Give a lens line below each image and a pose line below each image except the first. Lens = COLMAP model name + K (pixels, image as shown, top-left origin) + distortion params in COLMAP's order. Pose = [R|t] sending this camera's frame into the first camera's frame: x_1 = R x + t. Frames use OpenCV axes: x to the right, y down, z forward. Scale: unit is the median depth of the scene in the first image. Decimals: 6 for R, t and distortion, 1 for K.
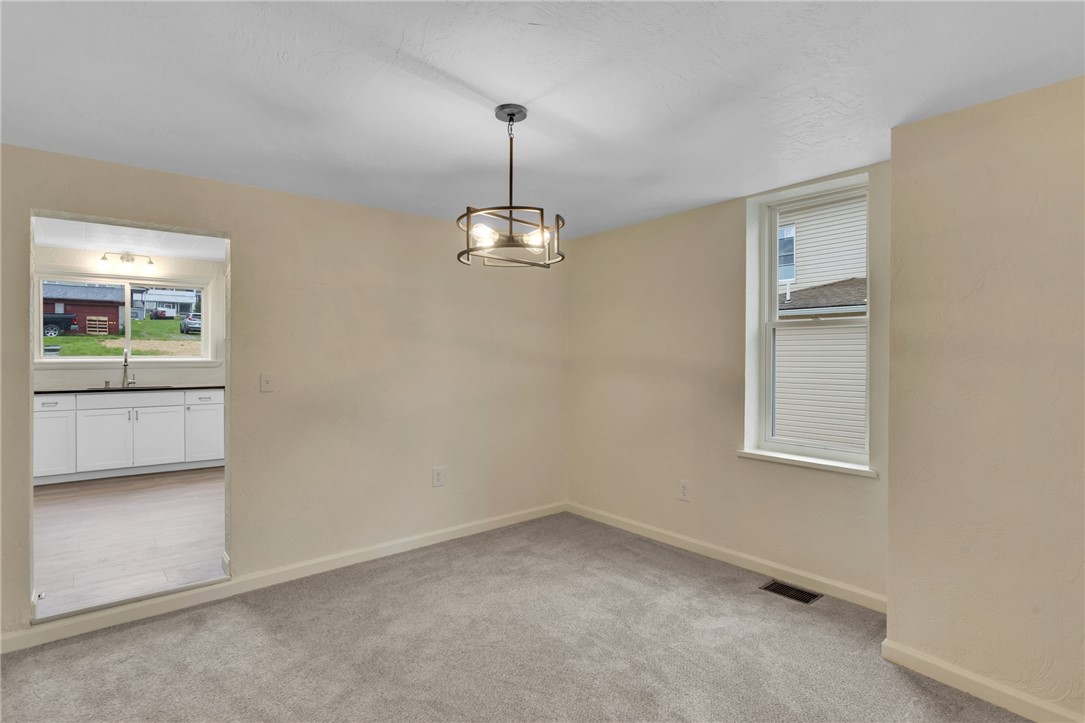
lens RADIAL K [[531.6, 0, 533.3], [0, 531.6, 359.4], [0, 0, 1]] dist [-0.002935, 0.002151]
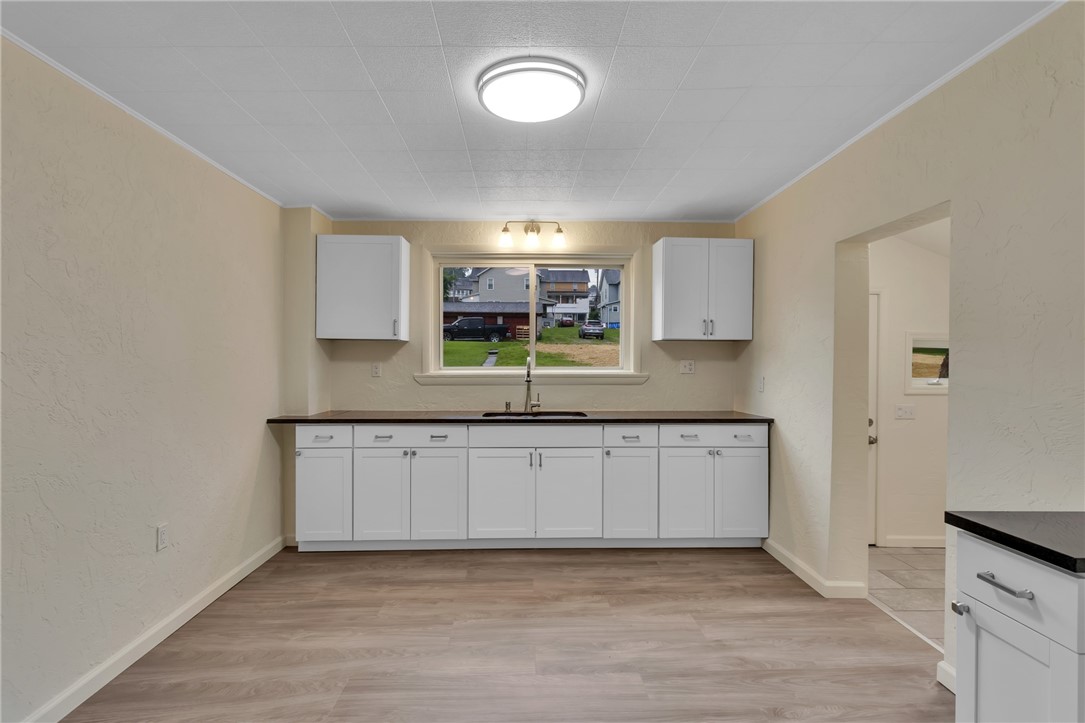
lens RADIAL K [[531.6, 0, 535.3], [0, 531.6, 357.2], [0, 0, 1]] dist [-0.002935, 0.002151]
pose [[0.785575, 0.000359, -0.618766, -0.337921], [-0.004352, 0.999978, -0.004945, -0.015824], [0.618751, 0.006578, 0.785560, 0.468591]]
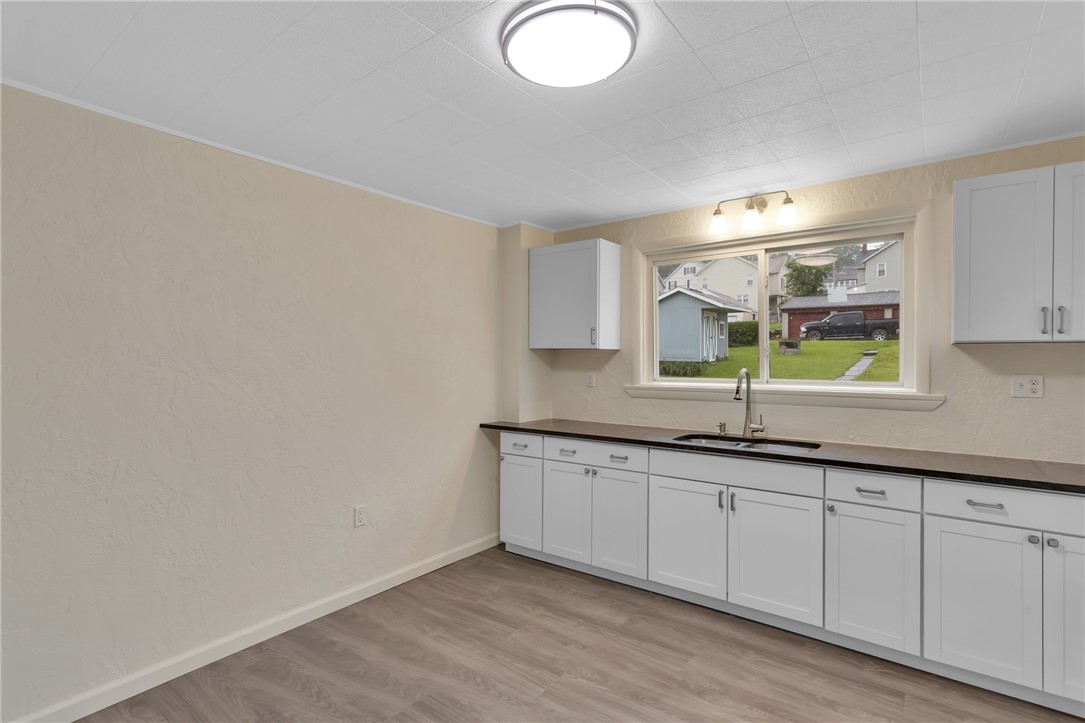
lens RADIAL K [[531.6, 0, 524.1], [0, 531.6, 356.0], [0, 0, 1]] dist [-0.002935, 0.002151]
pose [[0.219653, -0.005489, -0.975563, -0.288203], [-0.003595, 0.999973, -0.006436, -0.027856], [0.975571, 0.004921, 0.219628, 0.670536]]
